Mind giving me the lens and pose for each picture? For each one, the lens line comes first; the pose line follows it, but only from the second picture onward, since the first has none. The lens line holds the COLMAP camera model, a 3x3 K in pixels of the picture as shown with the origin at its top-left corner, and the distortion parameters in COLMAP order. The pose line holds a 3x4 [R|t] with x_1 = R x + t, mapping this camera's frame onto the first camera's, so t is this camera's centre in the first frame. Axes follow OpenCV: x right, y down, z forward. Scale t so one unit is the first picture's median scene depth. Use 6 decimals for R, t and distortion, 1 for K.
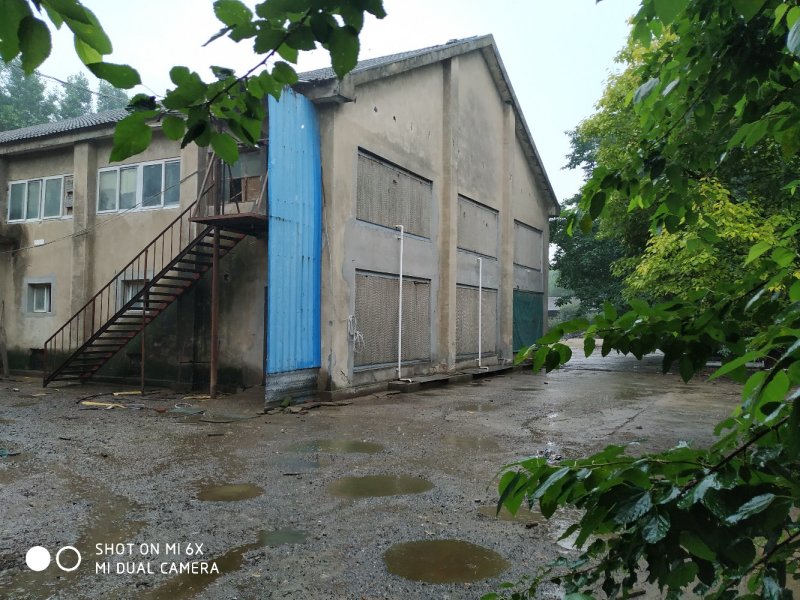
lens RADIAL K [[657.0, 0, 400.0], [0, 657.0, 300.0], [0, 0, 1]] dist [0.057486, 0.000092]
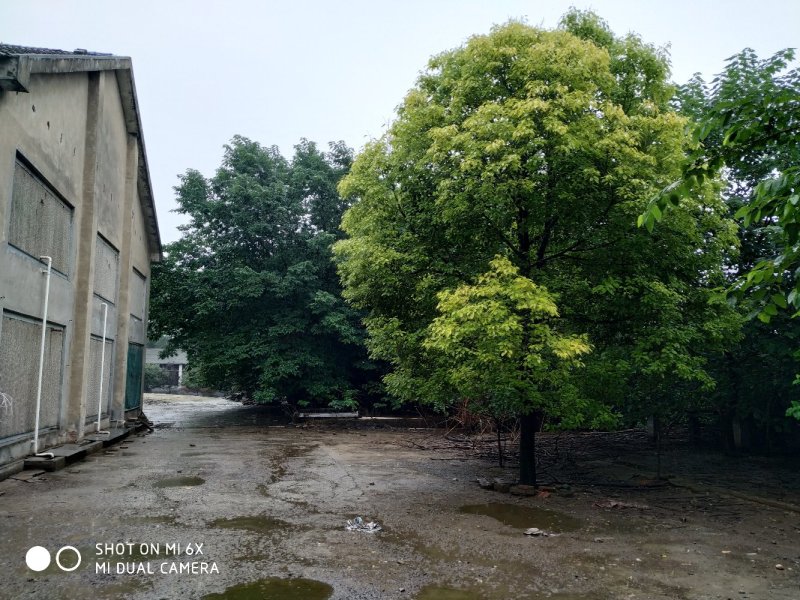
lens RADIAL K [[663.3, 0, 400.0], [0, 663.3, 300.0], [0, 0, 1]] dist [-0.000485, 0.001588]
pose [[0.760958, 0.073611, 0.644612, -0.165448], [-0.022351, 0.995928, -0.087343, -0.001195], [-0.648416, 0.052057, 0.759504, 0.106782]]
